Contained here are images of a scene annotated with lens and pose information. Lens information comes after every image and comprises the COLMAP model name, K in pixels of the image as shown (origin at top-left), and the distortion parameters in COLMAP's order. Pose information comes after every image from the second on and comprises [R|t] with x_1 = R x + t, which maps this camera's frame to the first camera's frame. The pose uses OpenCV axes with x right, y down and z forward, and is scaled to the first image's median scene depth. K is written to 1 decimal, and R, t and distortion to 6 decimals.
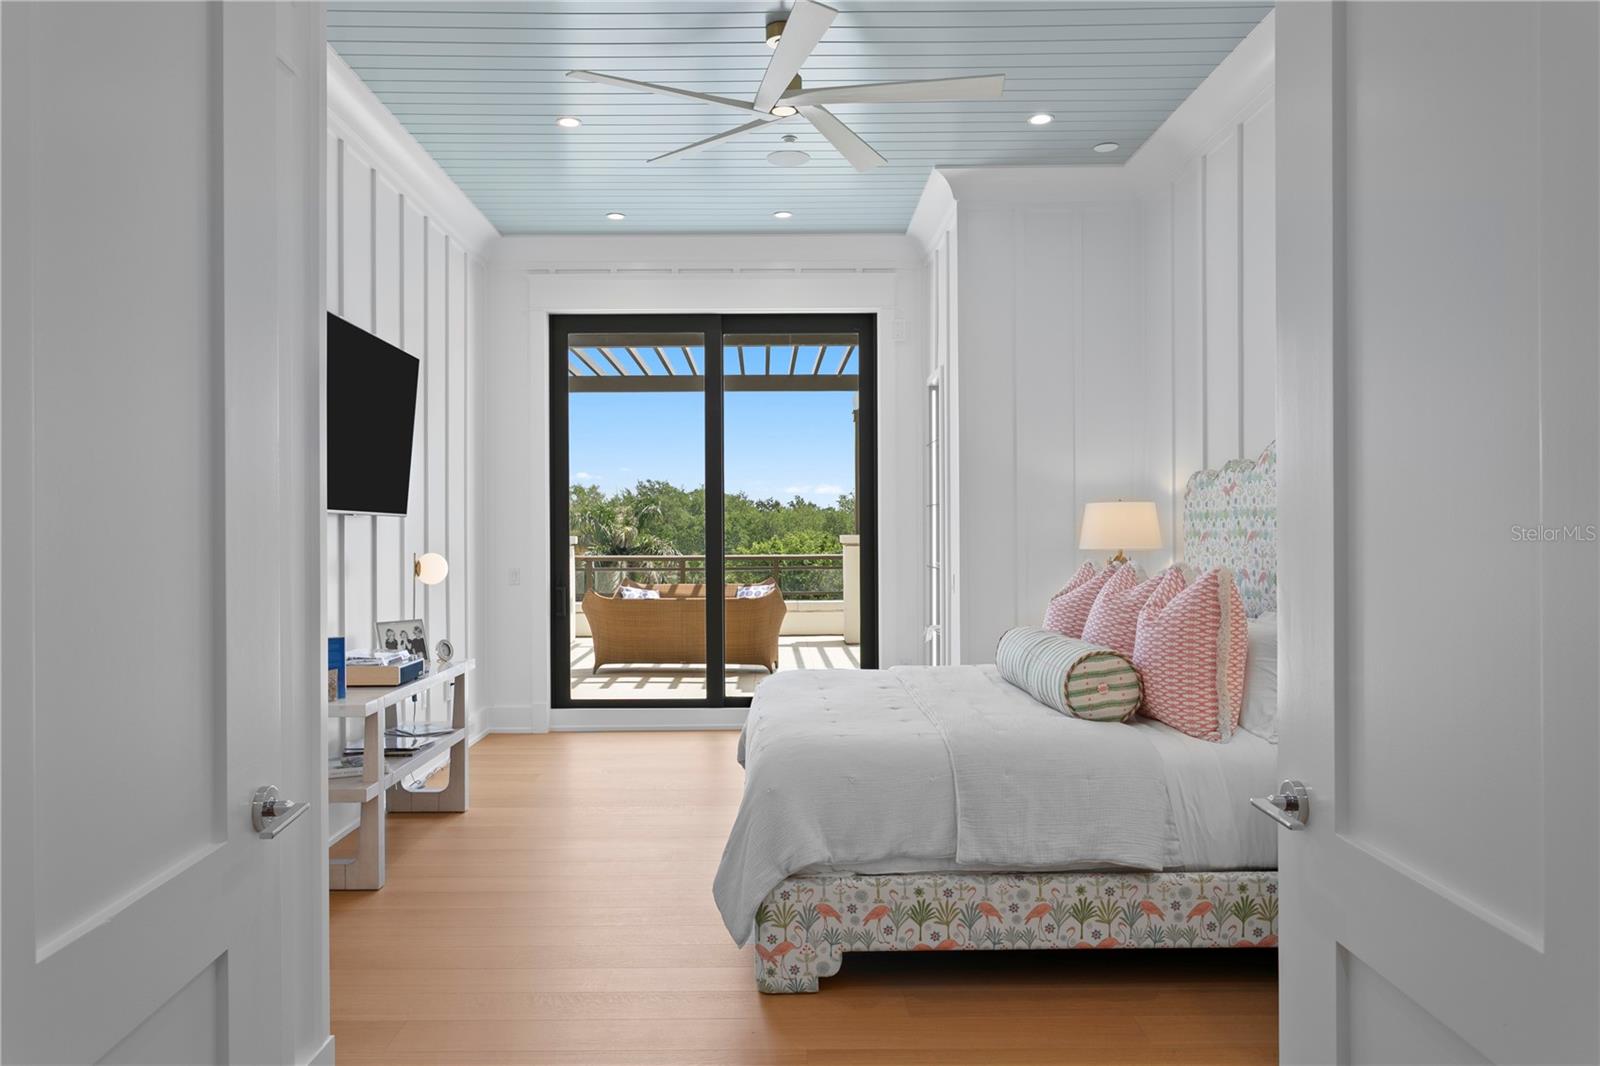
lens RADIAL K [[1091.4, 0, 787.9], [0, 1091.4, 529.2], [0, 0, 1]] dist [-0.006623, 0.001340]
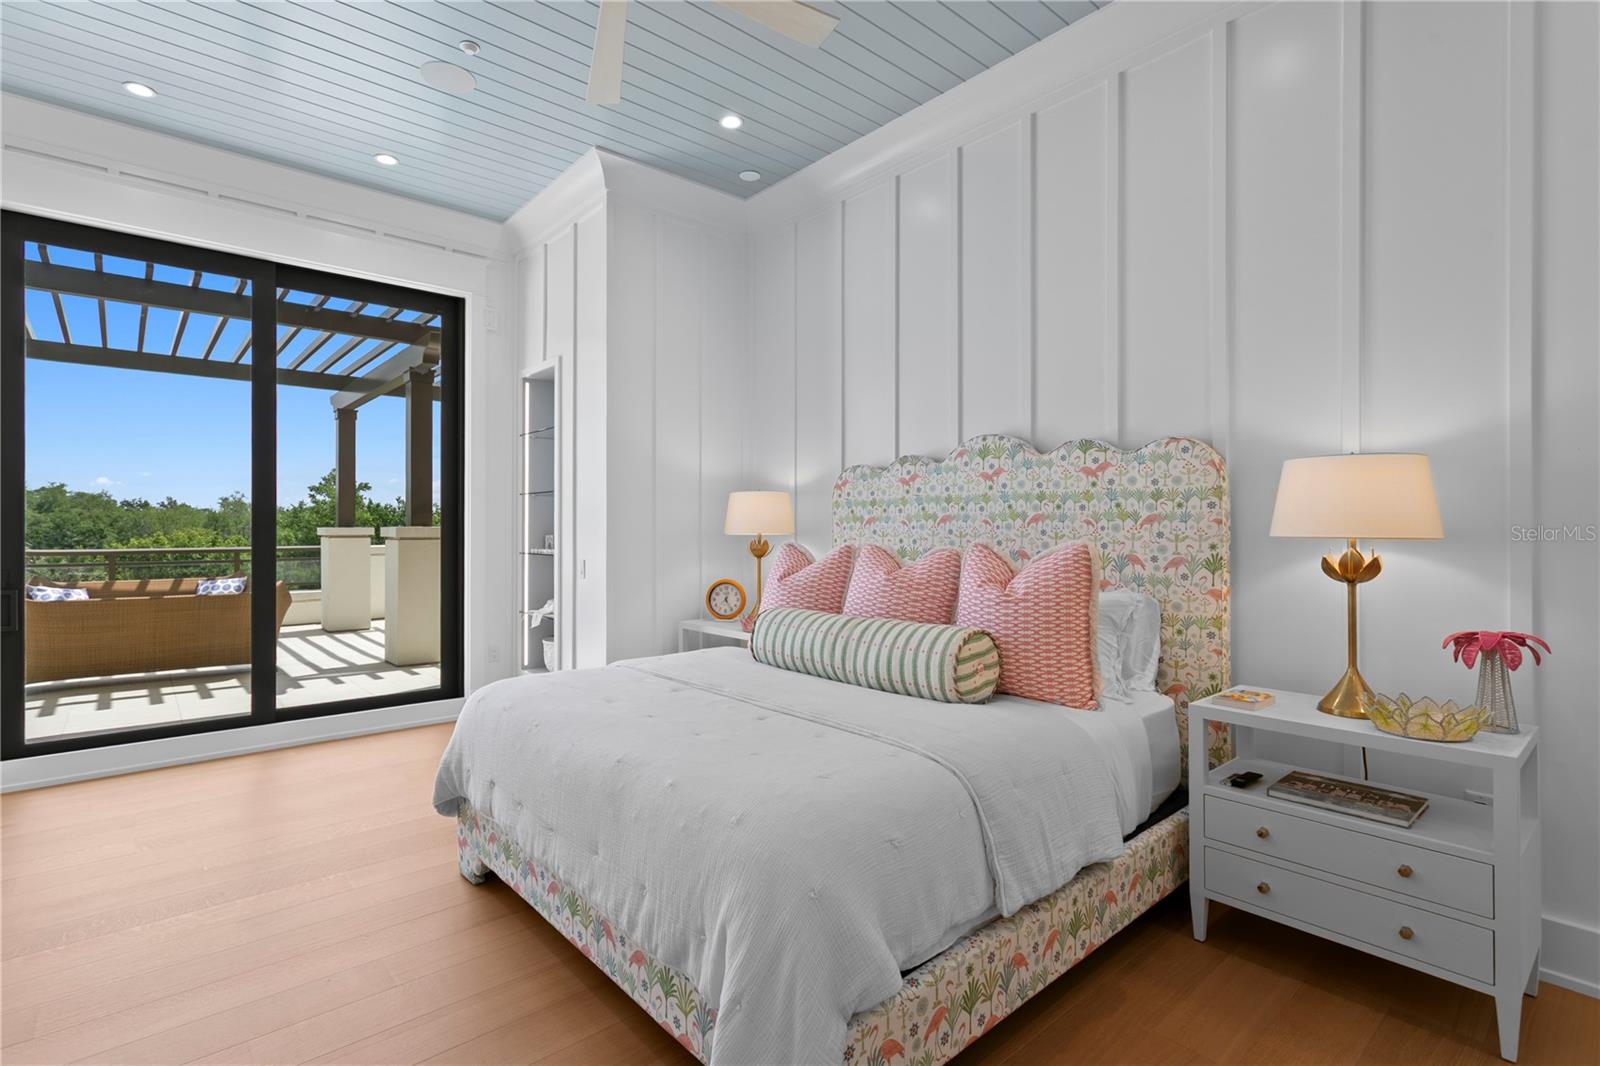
lens RADIAL K [[770.4, 0, 805.1], [0, 770.4, 525.8], [0, 0, 1]] dist [0.005099, -0.000679]
pose [[0.769557, 0.006148, 0.638548, -0.186360], [-0.004268, 0.999981, -0.004485, 0.014926], [-0.638563, 0.000726, 0.769569, 0.389747]]
